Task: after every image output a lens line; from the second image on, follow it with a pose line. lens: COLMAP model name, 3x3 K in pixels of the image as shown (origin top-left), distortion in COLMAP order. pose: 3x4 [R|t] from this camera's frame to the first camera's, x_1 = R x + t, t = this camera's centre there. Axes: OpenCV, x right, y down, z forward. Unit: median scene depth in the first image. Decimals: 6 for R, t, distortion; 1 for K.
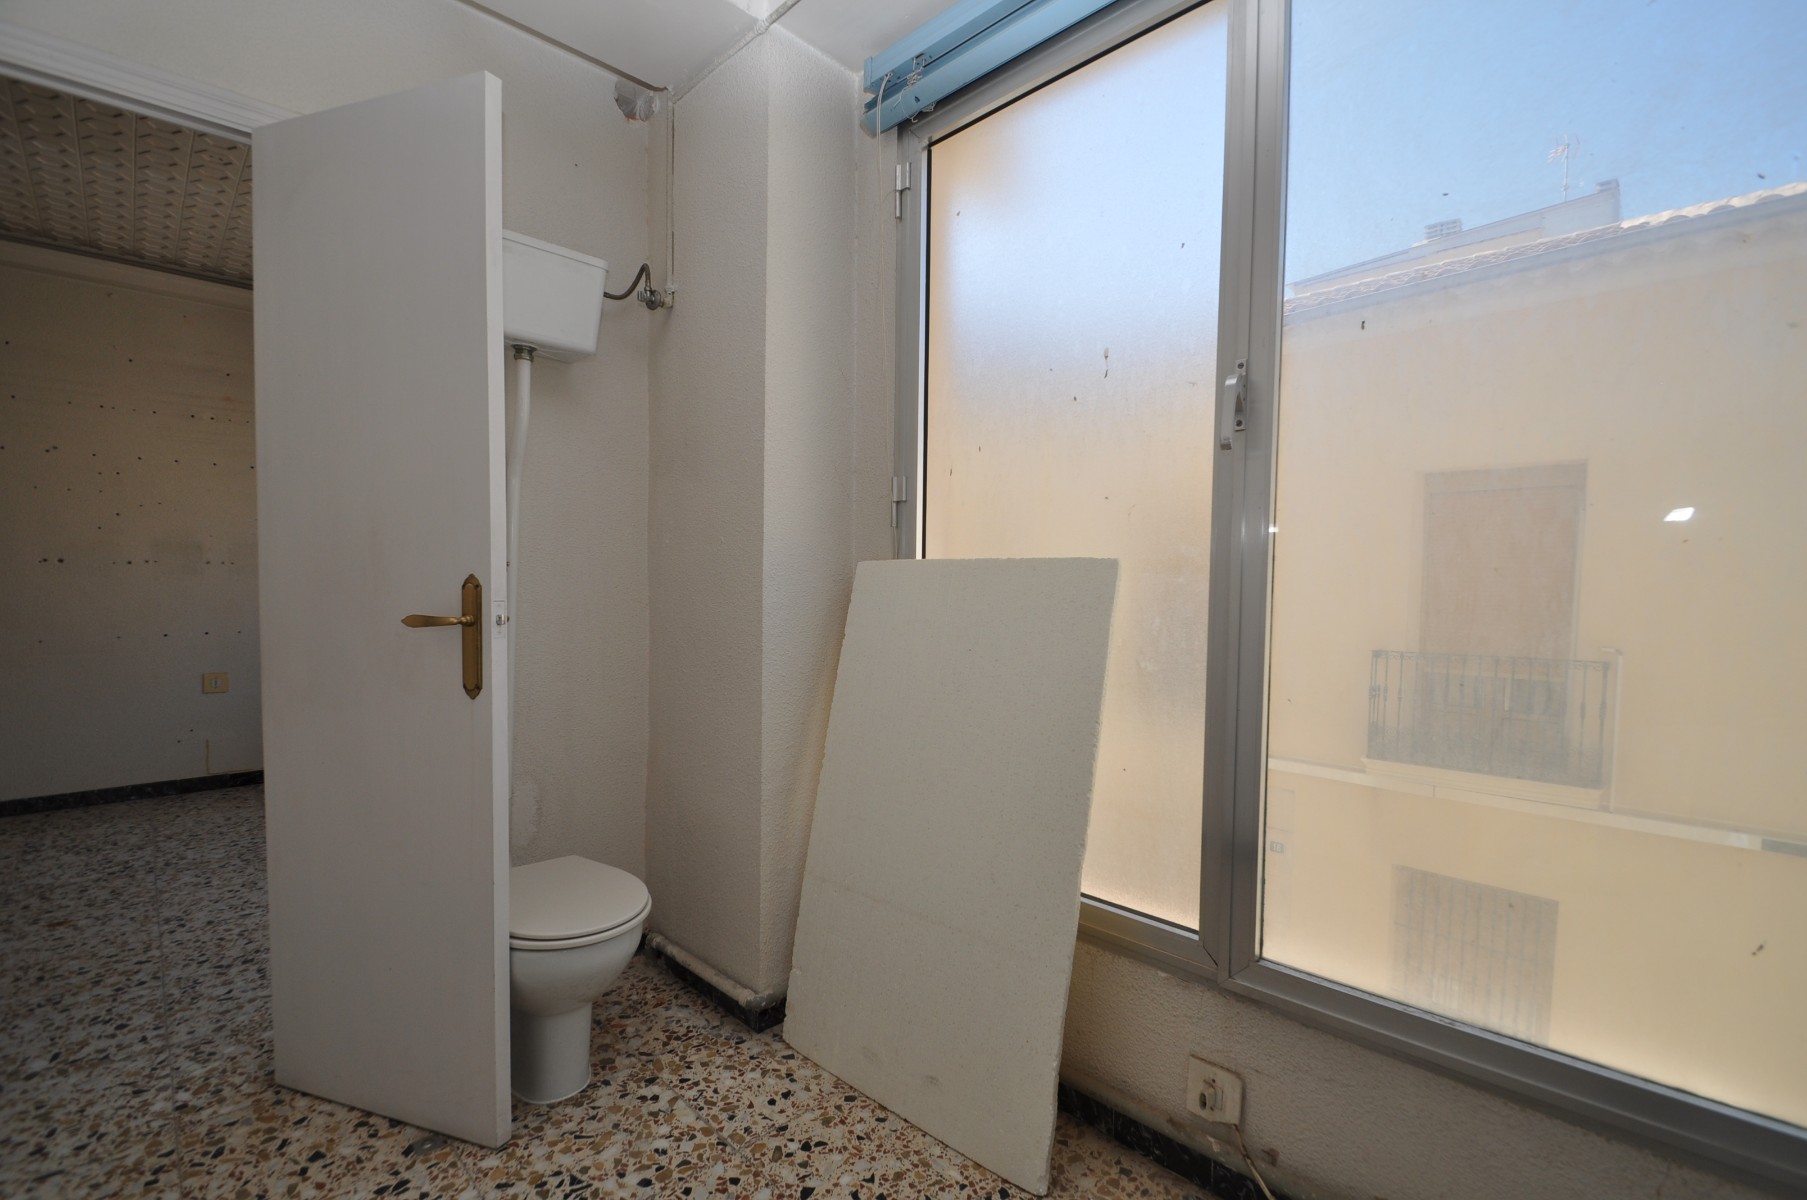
lens RADIAL K [[816.5, 0, 879.5], [0, 816.5, 608.9], [0, 0, 1]] dist [-0.001044, -0.005219]
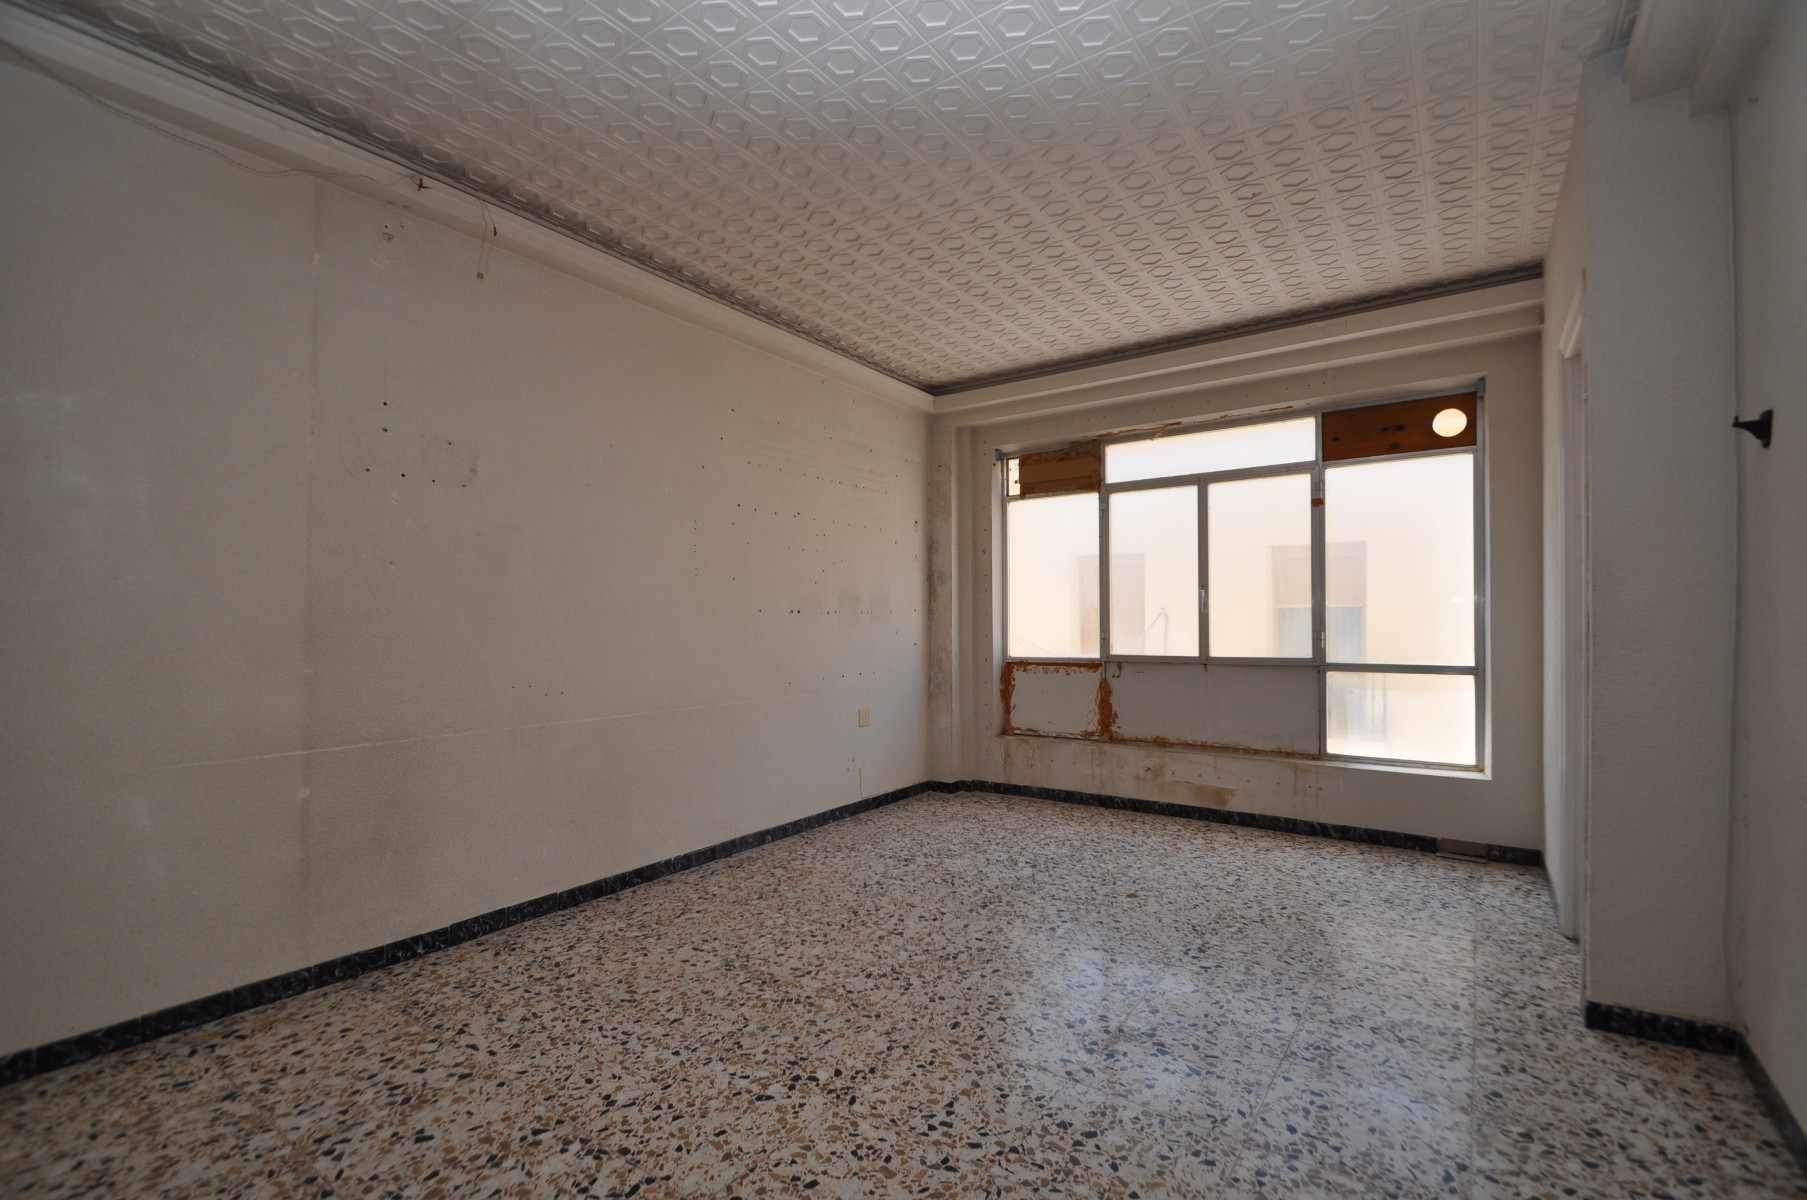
lens RADIAL K [[789.2, 0, 905.1], [0, 789.2, 625.2], [0, 0, 1]] dist [0.022348, -0.023248]
pose [[0.978941, -0.013765, 0.203677, -1.881958], [0.018835, 0.999559, -0.022975, -0.022885], [-0.203271, 0.026327, 0.978769, -0.198008]]
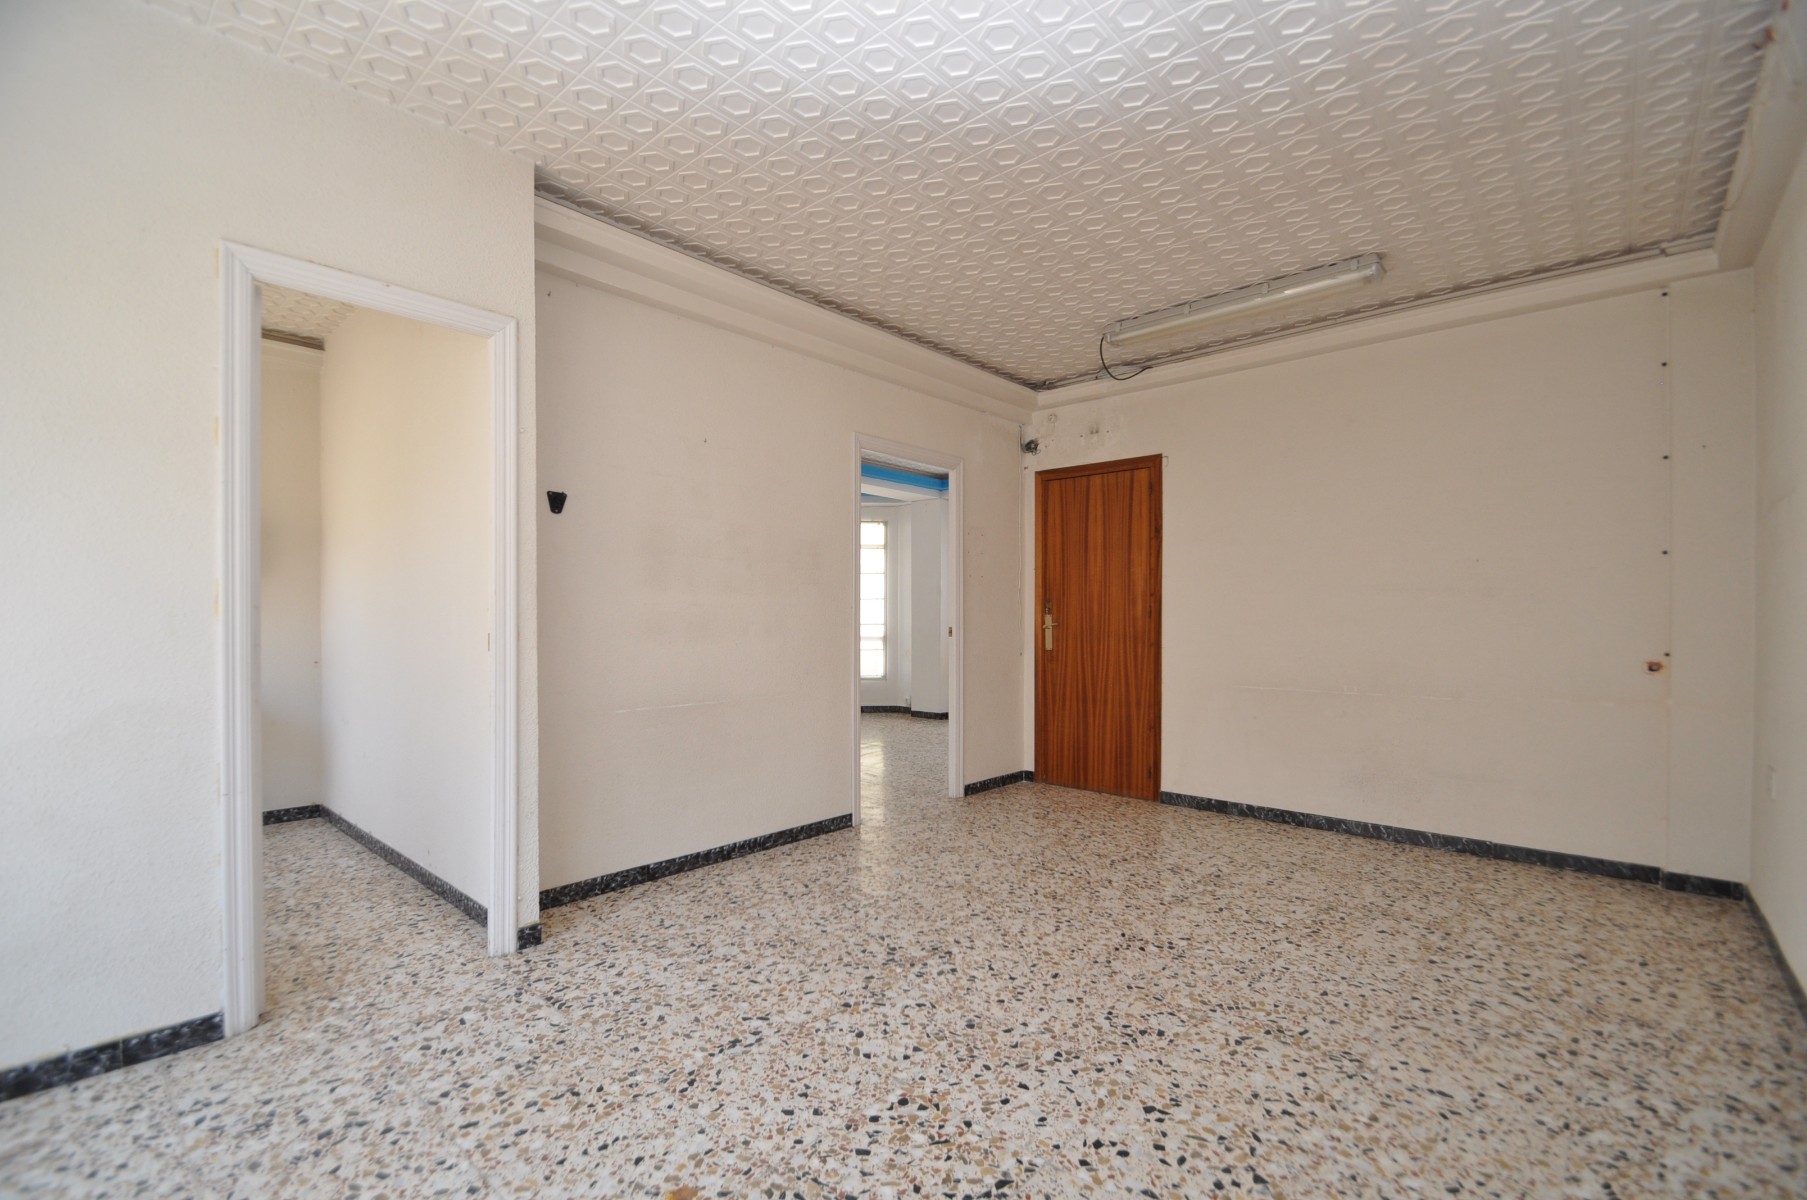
lens RADIAL K [[789.2, 0, 905.1], [0, 789.2, 625.2], [0, 0, 1]] dist [0.022348, -0.023248]
pose [[-0.995469, -0.010297, -0.094528, -1.301964], [-0.013441, 0.999375, 0.032684, -0.071345], [0.094132, 0.033806, -0.994986, 1.853268]]
